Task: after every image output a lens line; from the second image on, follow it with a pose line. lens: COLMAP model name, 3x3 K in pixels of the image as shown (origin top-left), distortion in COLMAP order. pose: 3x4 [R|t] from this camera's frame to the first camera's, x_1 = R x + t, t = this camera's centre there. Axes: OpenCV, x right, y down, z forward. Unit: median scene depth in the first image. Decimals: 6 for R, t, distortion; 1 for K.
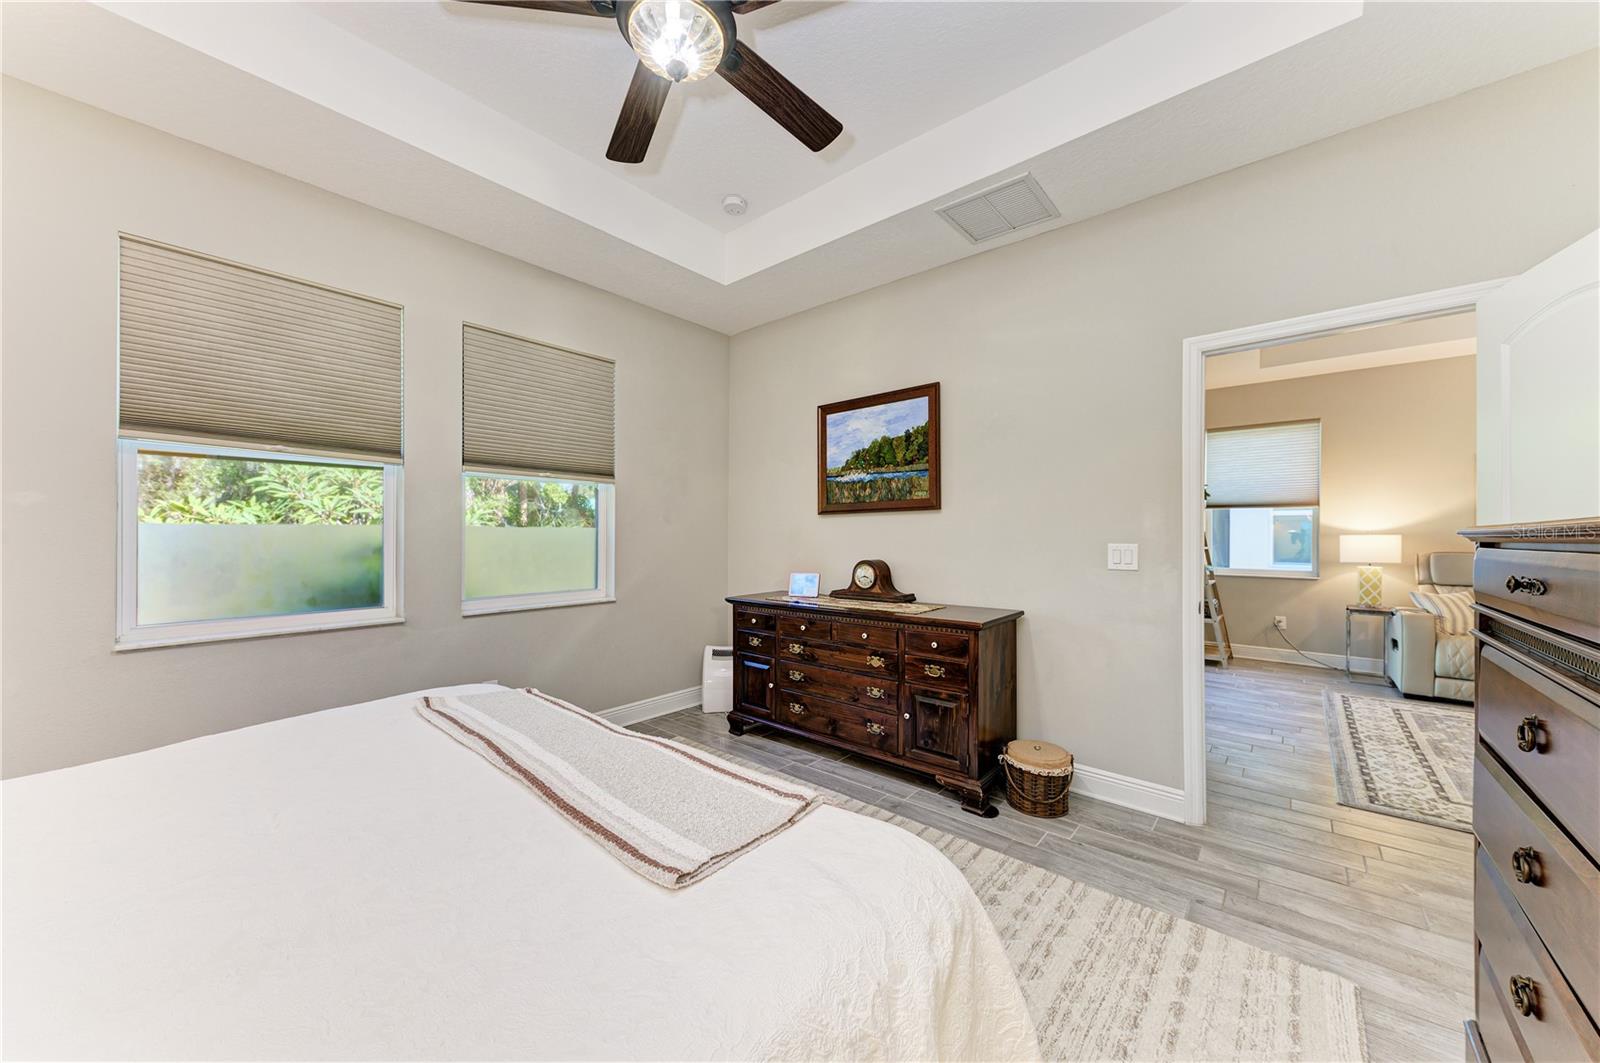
lens RADIAL K [[575.2, 0, 800.0], [0, 575.2, 531.5], [0, 0, 1]] dist [0.027973, -0.007638]
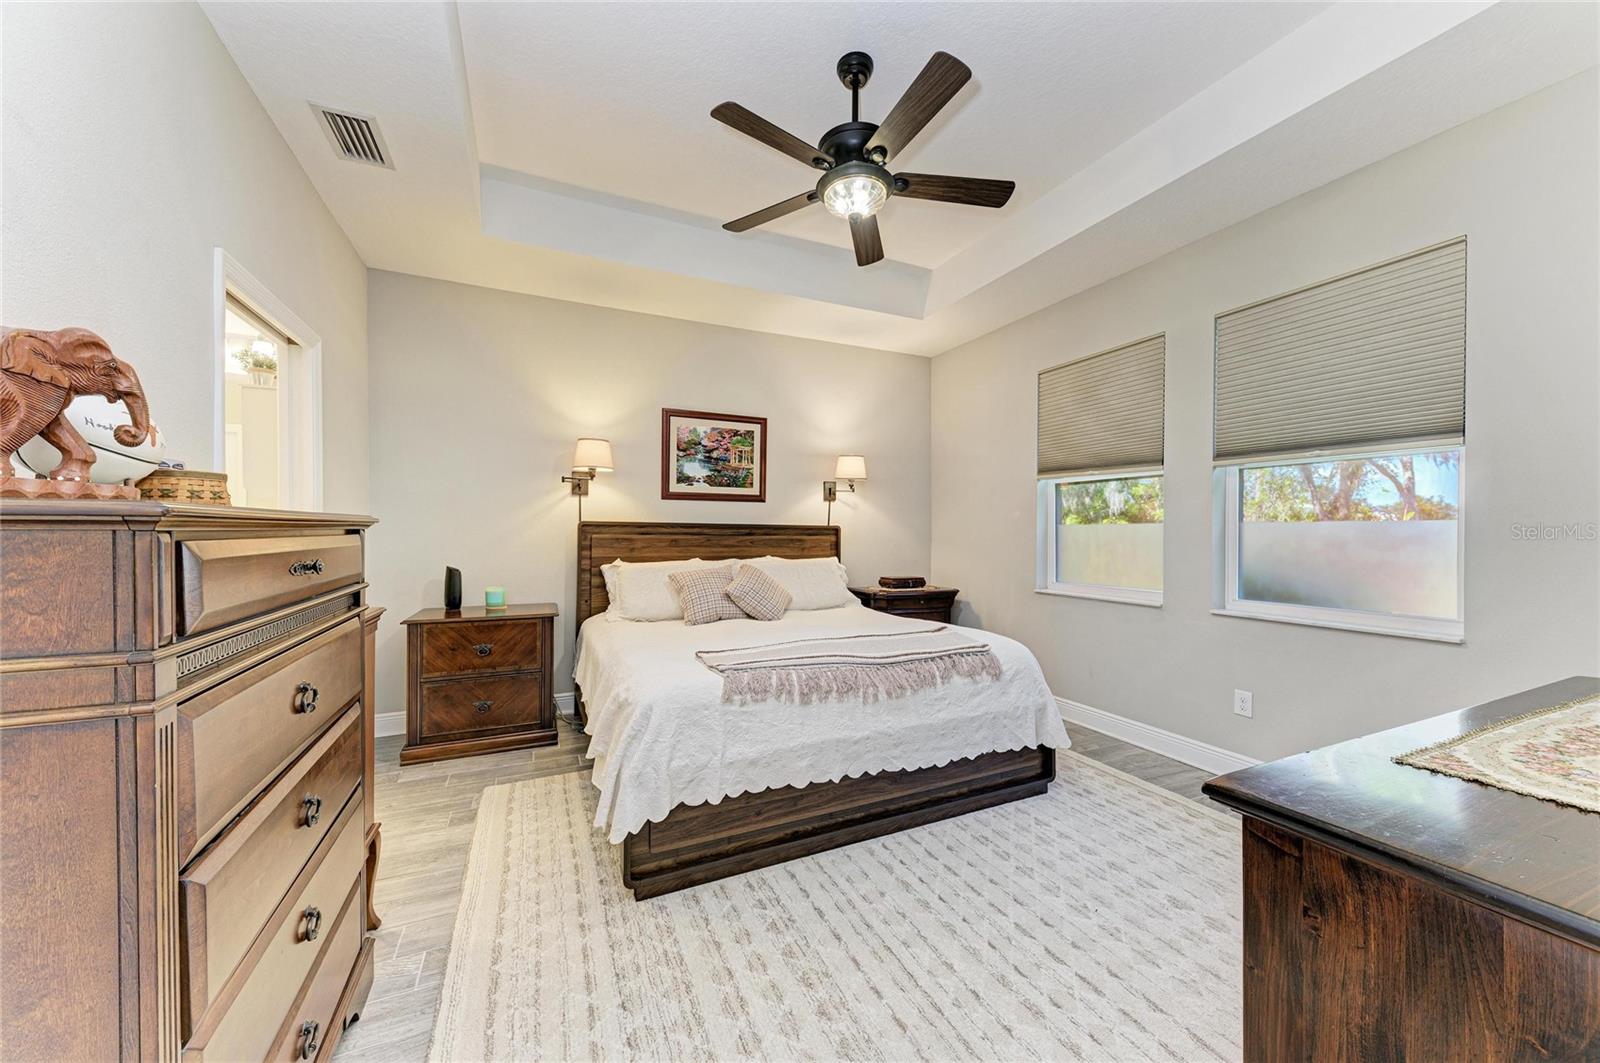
lens RADIAL K [[575.2, 0, 800.0], [0, 575.2, 531.5], [0, 0, 1]] dist [0.027973, -0.007638]
pose [[-0.410728, -0.008030, -0.911723, 0.832803], [-0.001612, 0.999966, -0.008081, 0.020605], [0.911756, -0.001850, -0.410727, 1.036372]]
